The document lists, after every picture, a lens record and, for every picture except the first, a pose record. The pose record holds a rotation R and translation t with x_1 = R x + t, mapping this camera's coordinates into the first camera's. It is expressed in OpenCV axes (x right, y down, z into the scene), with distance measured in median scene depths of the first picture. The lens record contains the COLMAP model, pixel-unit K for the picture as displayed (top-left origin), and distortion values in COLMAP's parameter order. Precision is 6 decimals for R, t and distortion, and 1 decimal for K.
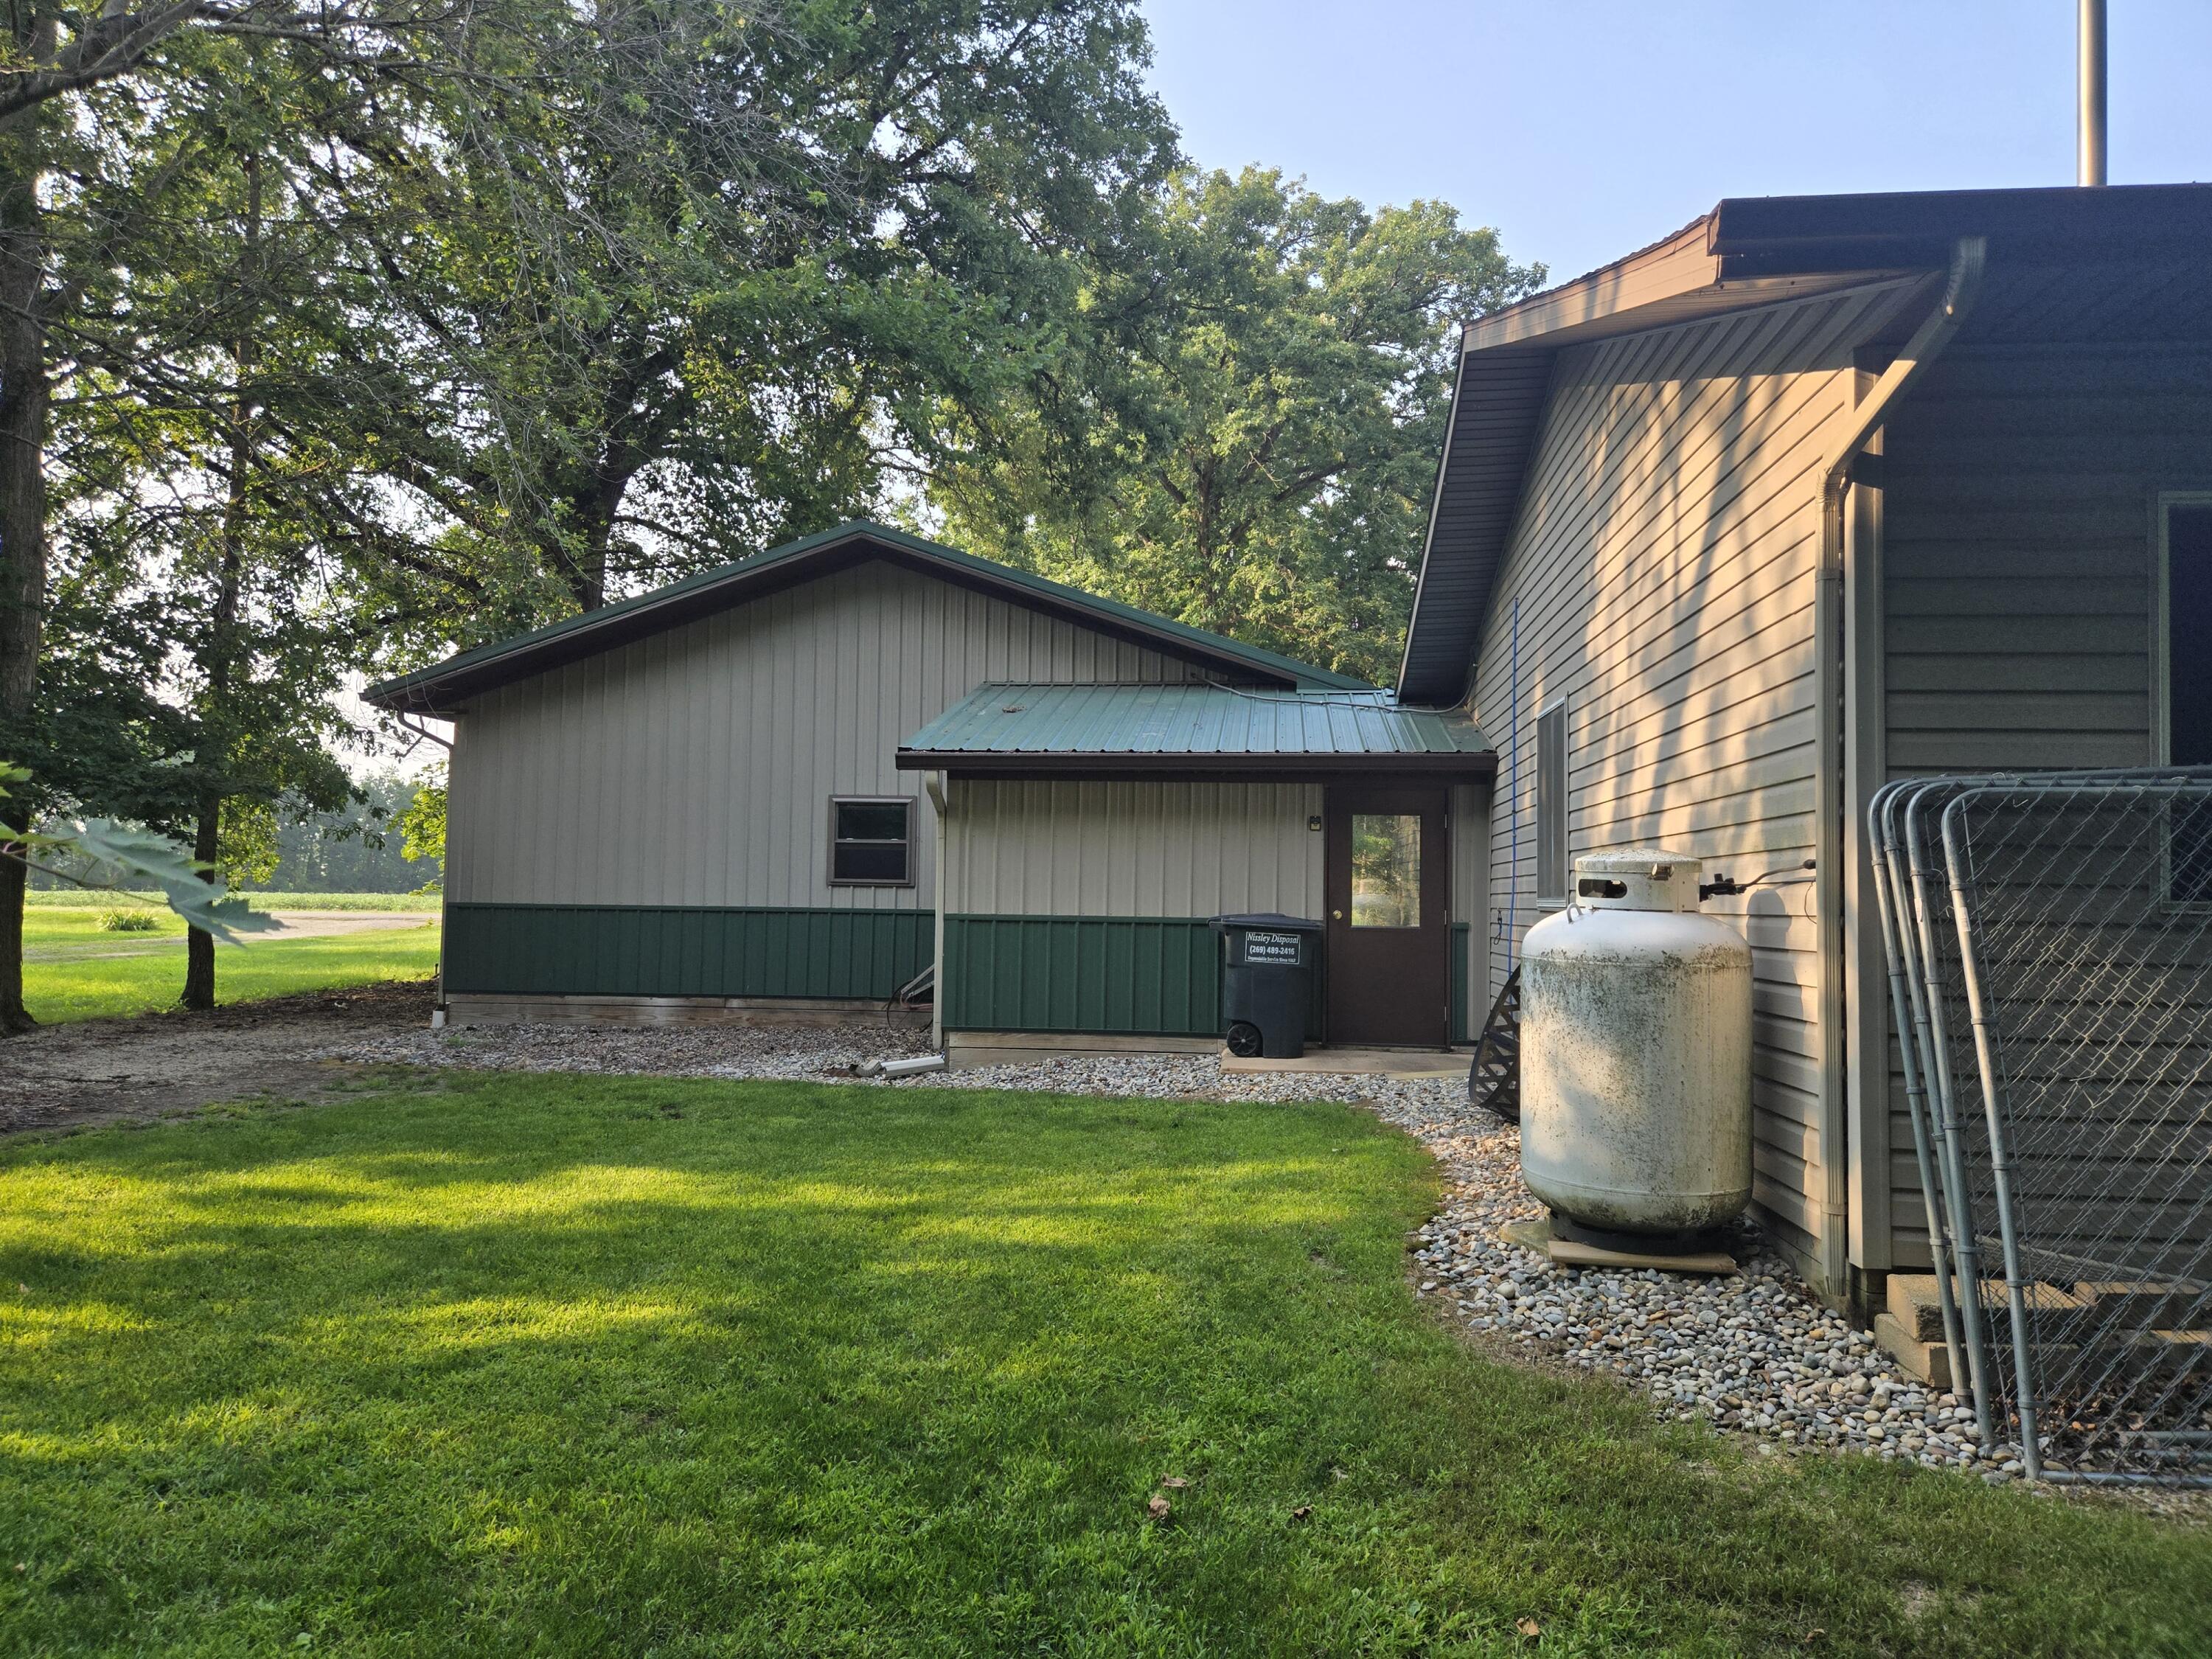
lens RADIAL K [[1480.0, 0, 1112.7], [0, 1480.0, 824.4], [0, 0, 1]] dist [0.100948, -0.088110]
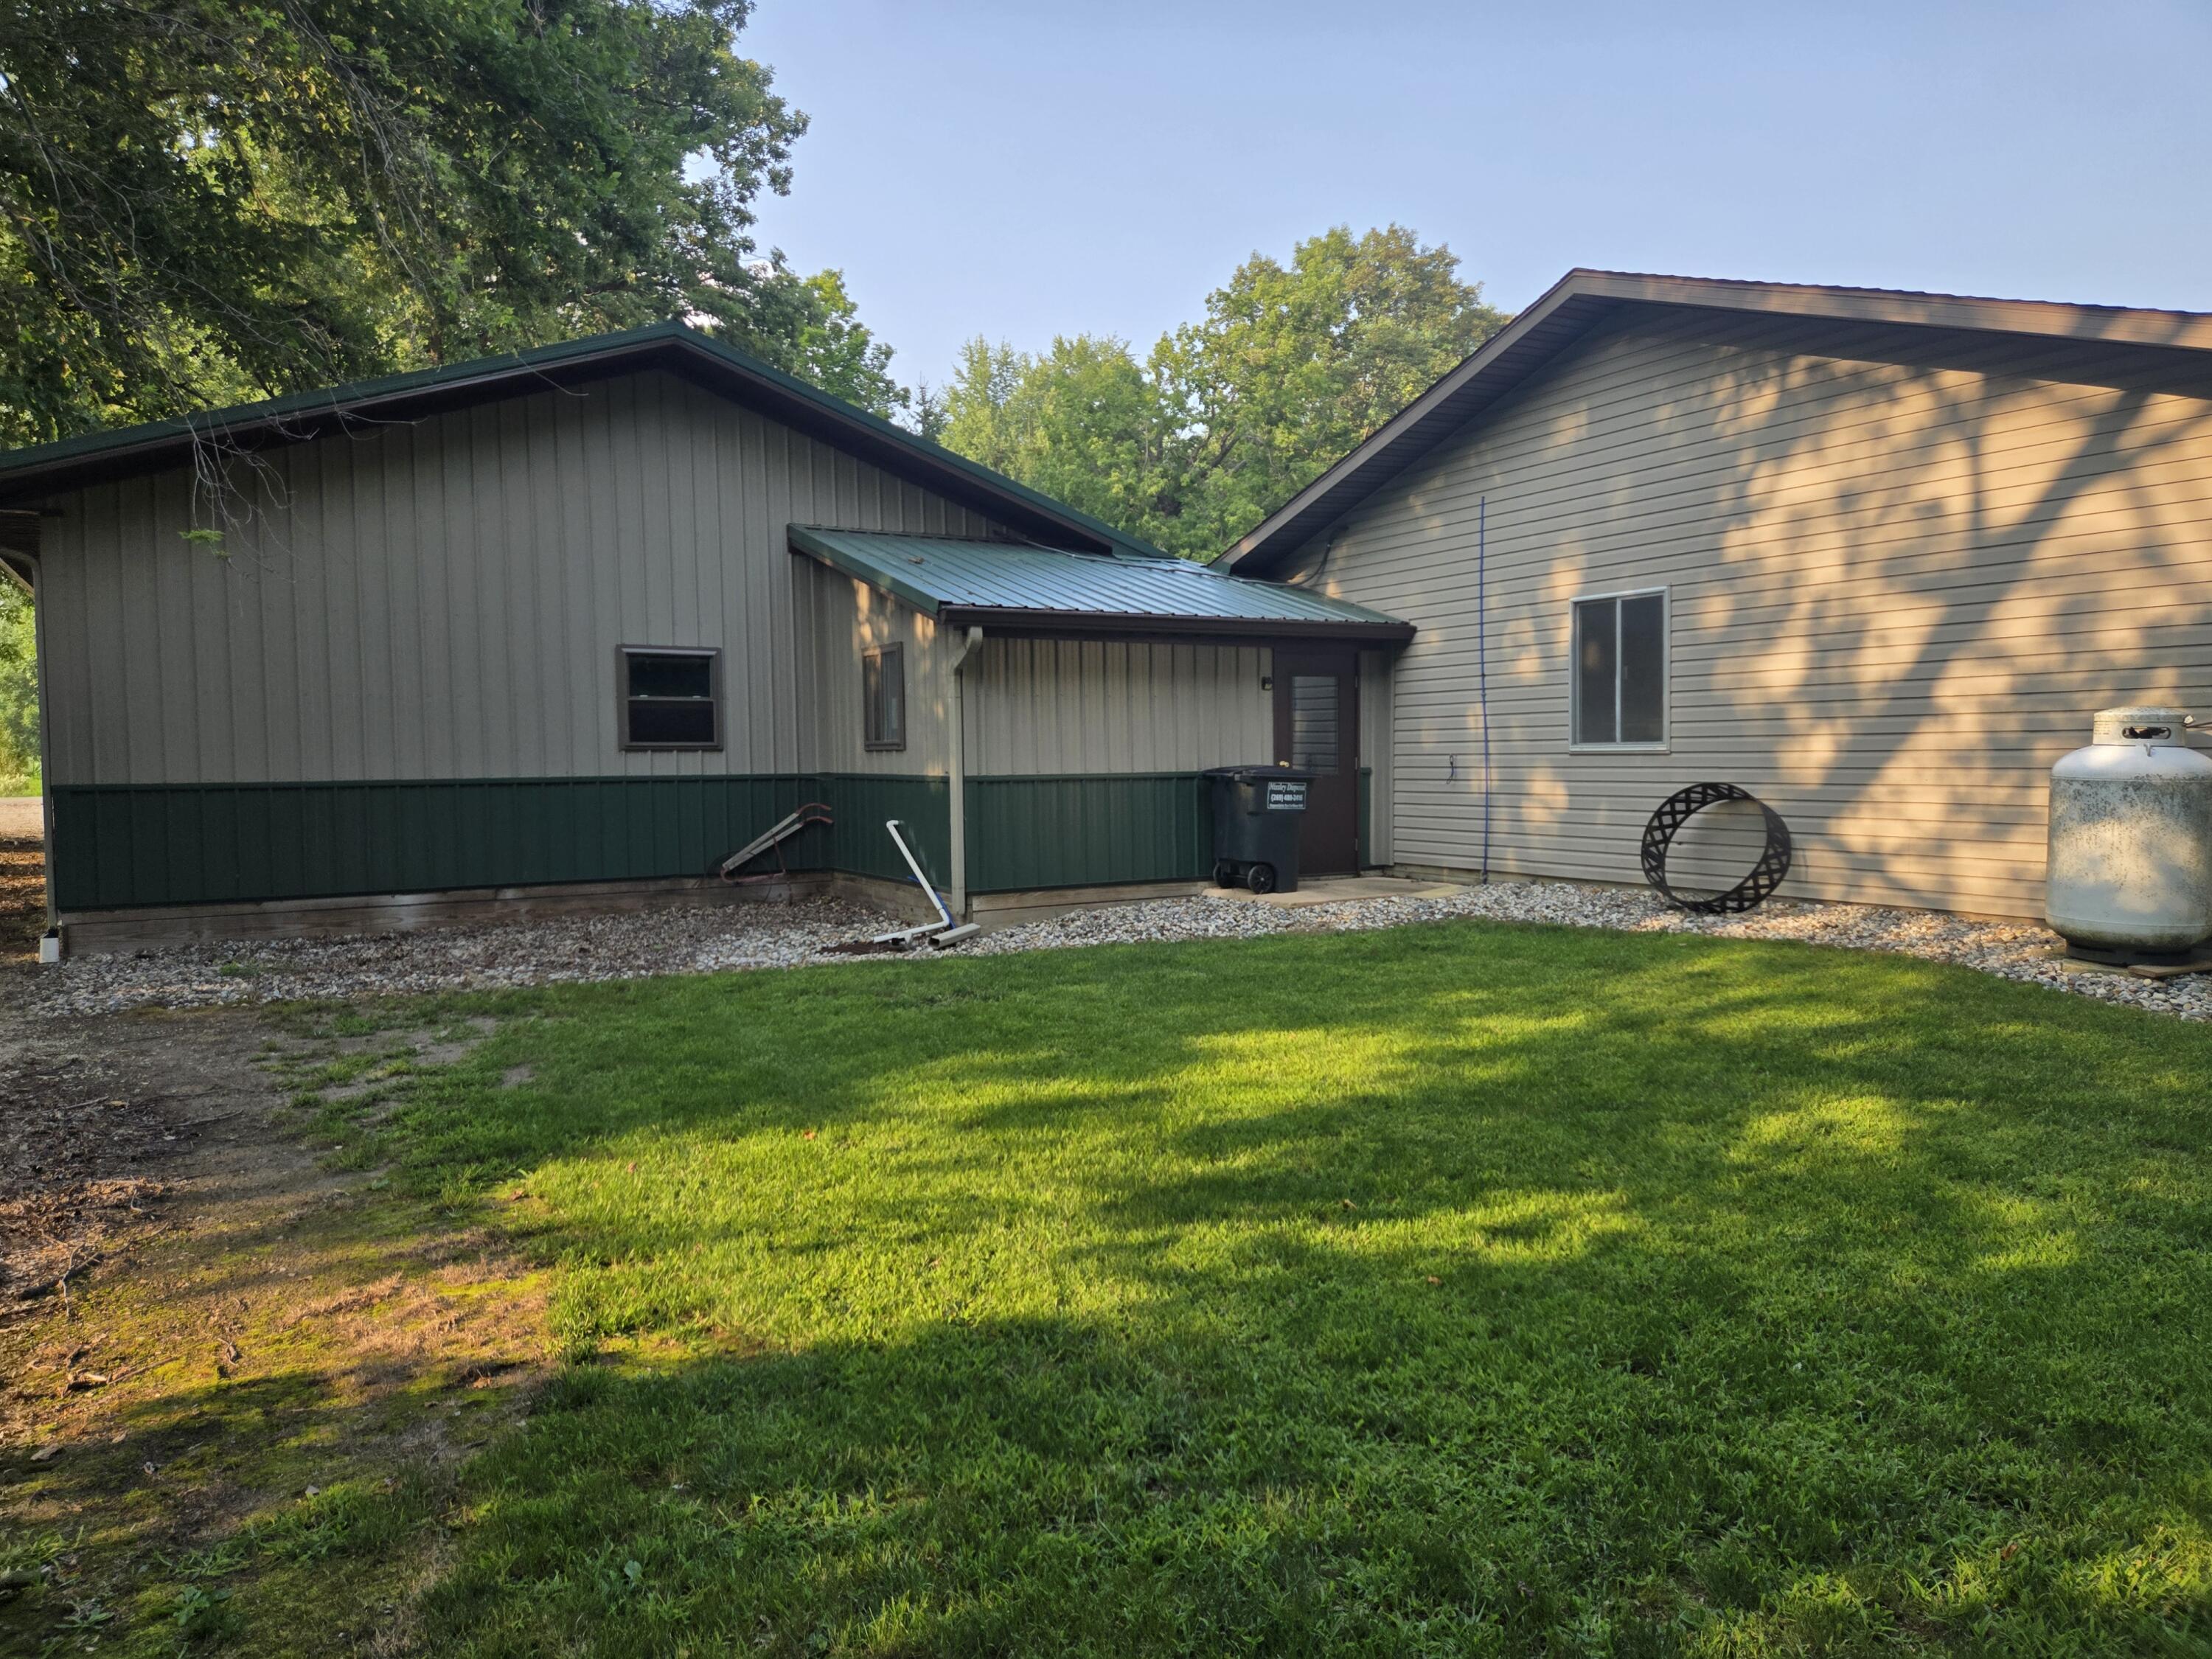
lens RADIAL K [[1480.0, 0, 1112.7], [0, 1480.0, 824.4], [0, 0, 1]] dist [0.100948, -0.088110]
pose [[0.801141, -0.054973, 0.595945, -1.969775], [-0.005711, 0.995025, 0.099463, -0.016036], [-0.598448, -0.083087, 0.796841, 0.549708]]
